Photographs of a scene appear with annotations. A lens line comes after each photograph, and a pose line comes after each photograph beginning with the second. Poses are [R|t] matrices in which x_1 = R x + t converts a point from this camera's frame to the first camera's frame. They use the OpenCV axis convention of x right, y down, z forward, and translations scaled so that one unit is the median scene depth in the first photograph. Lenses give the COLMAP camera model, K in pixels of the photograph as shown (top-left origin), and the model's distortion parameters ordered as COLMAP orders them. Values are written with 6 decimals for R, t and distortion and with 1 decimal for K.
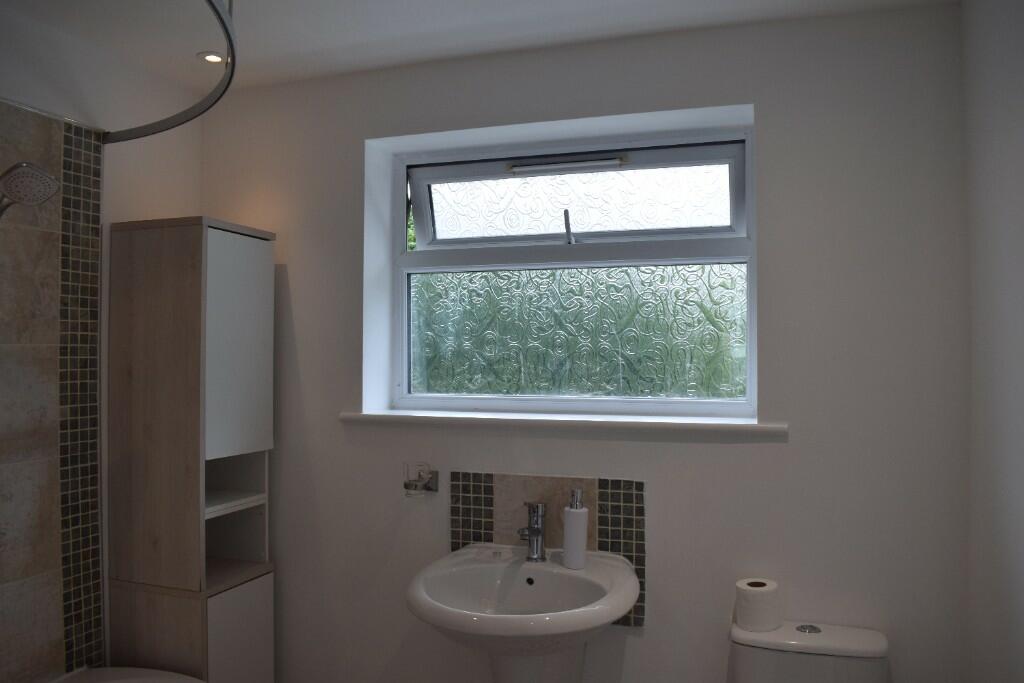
lens RADIAL K [[807.7, 0, 511.5], [0, 807.7, 349.4], [0, 0, 1]] dist [-0.084361, 0.007196]
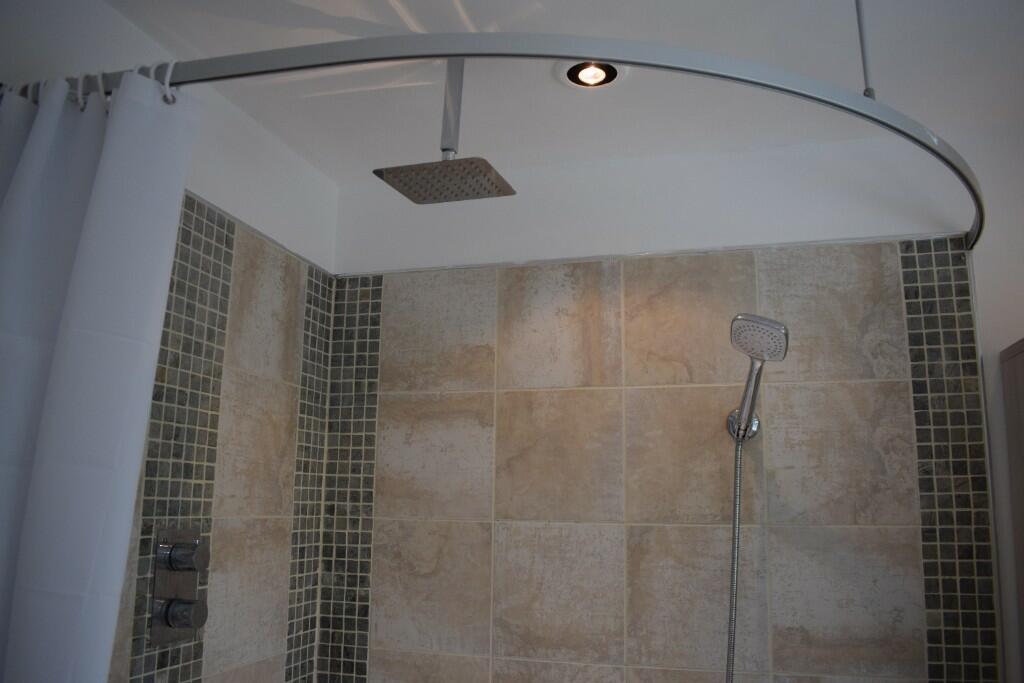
lens RADIAL K [[807.7, 0, 512.3], [0, 807.7, 342.3], [0, 0, 1]] dist [-0.084361, 0.007196]
pose [[0.050271, -0.191110, -0.980280, 0.179715], [-0.009596, 0.981384, -0.191818, -0.030770], [0.998690, 0.019050, 0.047501, 0.563607]]
